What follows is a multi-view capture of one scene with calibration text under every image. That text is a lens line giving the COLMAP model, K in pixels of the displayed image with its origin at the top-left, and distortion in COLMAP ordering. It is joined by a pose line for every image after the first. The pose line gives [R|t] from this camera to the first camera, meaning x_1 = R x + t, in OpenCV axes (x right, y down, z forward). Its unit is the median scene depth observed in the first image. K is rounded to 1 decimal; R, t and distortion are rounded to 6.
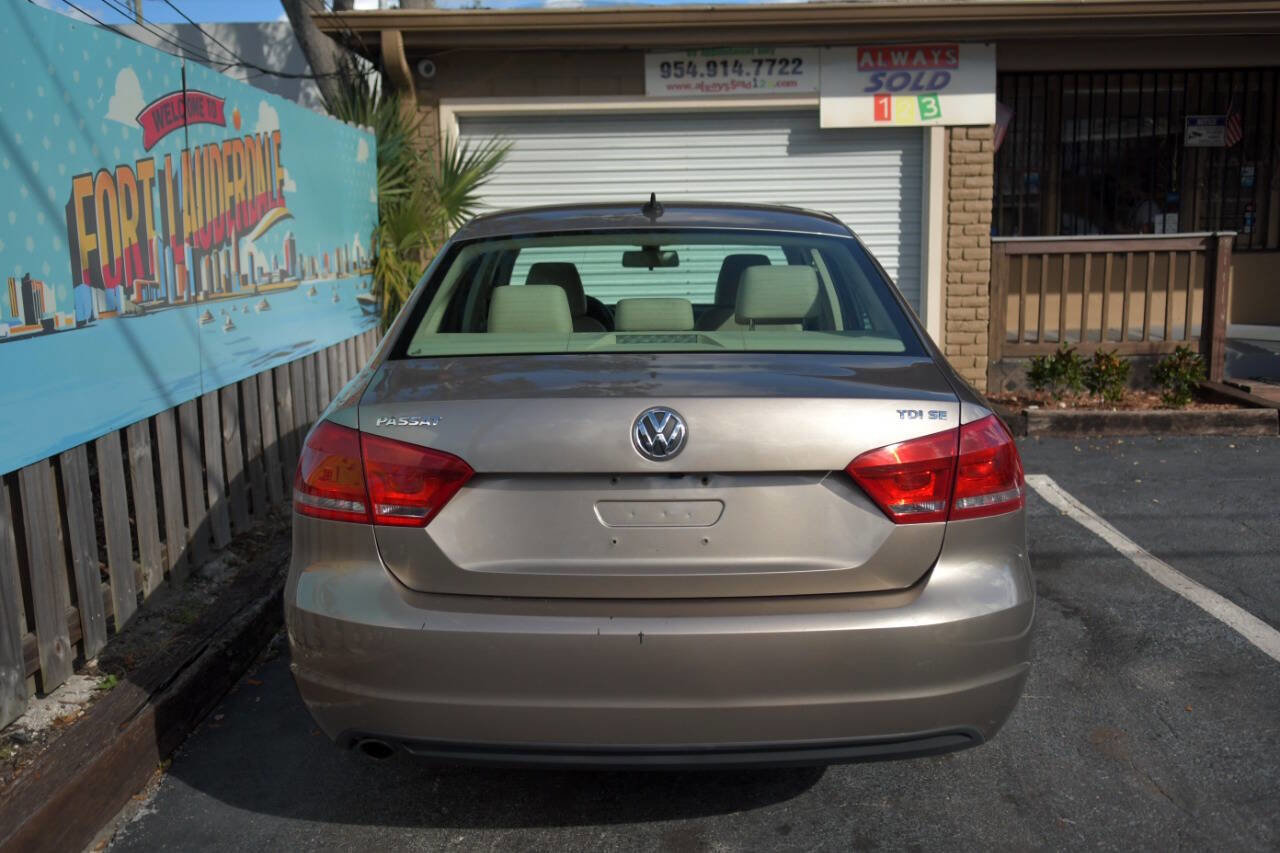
lens RADIAL K [[1169.3, 0, 632.8], [0, 1169.3, 434.4], [0, 0, 1]] dist [0.003800, 0.000000]
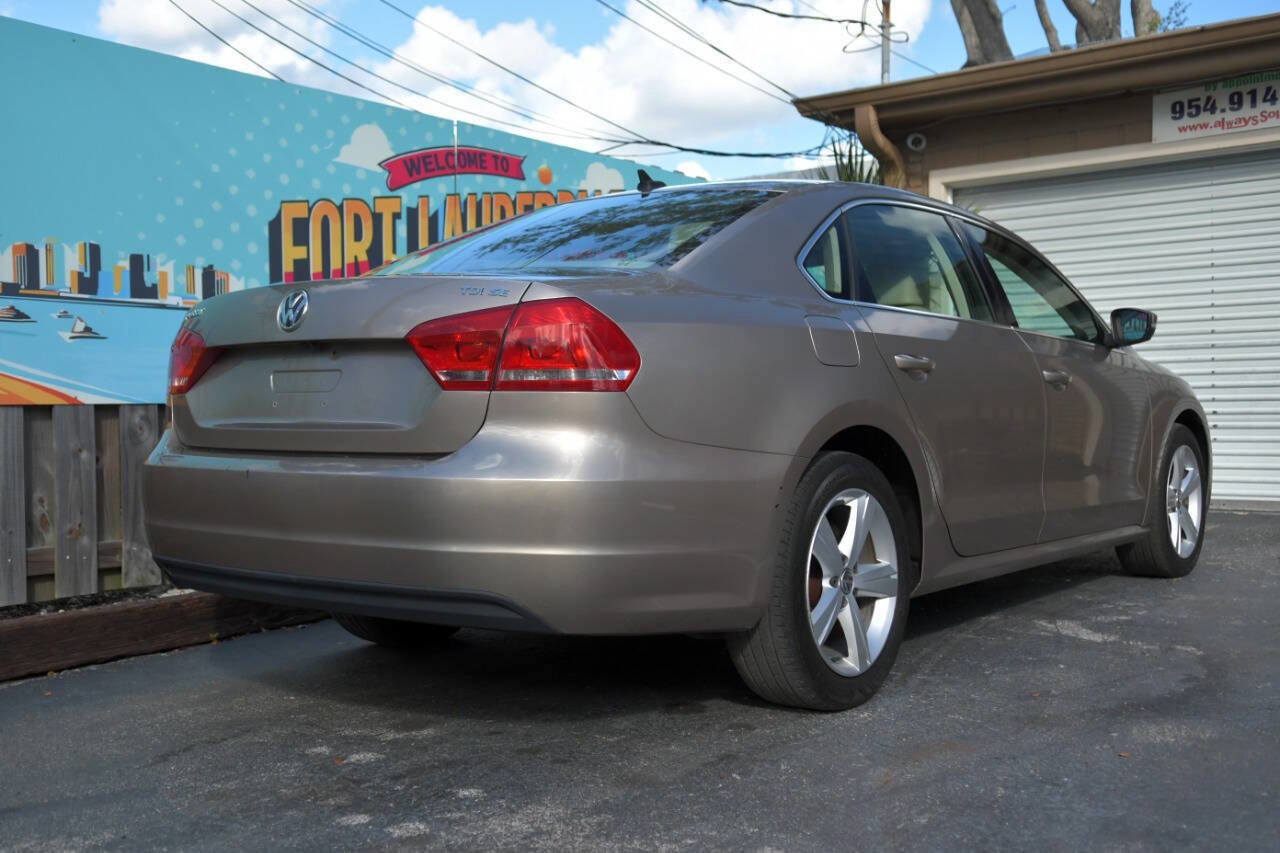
lens RADIAL K [[1312.3, 0, 646.1], [0, 1312.3, 428.1], [0, 0, 1]] dist [0.035795, 0.000000]
pose [[0.799098, 0.017027, -0.600960, 0.620528], [-0.102852, 0.988734, -0.108748, 0.126211], [0.592338, 0.148710, 0.791847, 0.090518]]
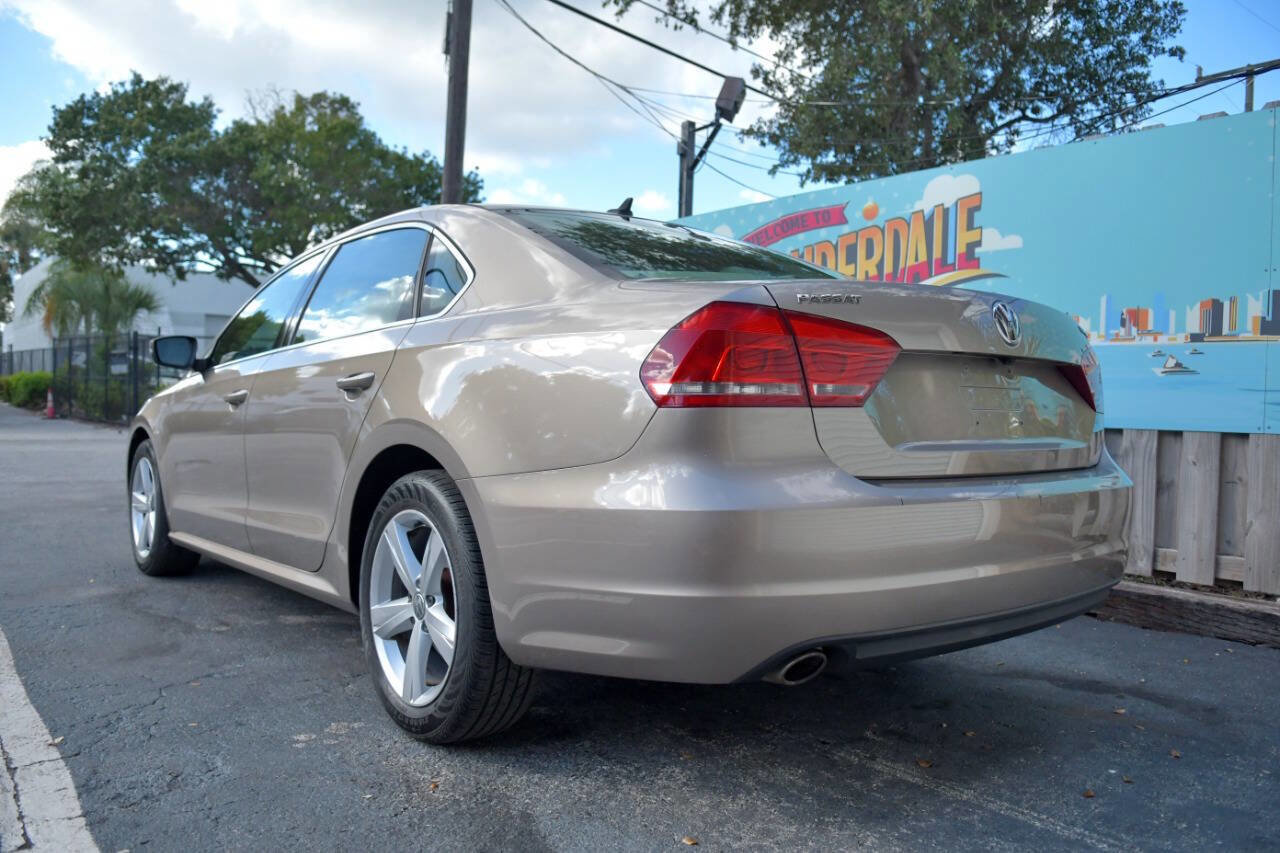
lens RADIAL K [[987.3, 0, 635.1], [0, 987.3, 419.2], [0, 0, 1]] dist [-0.029184, -0.020899]
pose [[-0.778879, -0.010787, -0.627081, 0.606635], [-0.132466, 0.980125, 0.147672, -0.208992], [0.613025, 0.198085, -0.764828, 2.018845]]
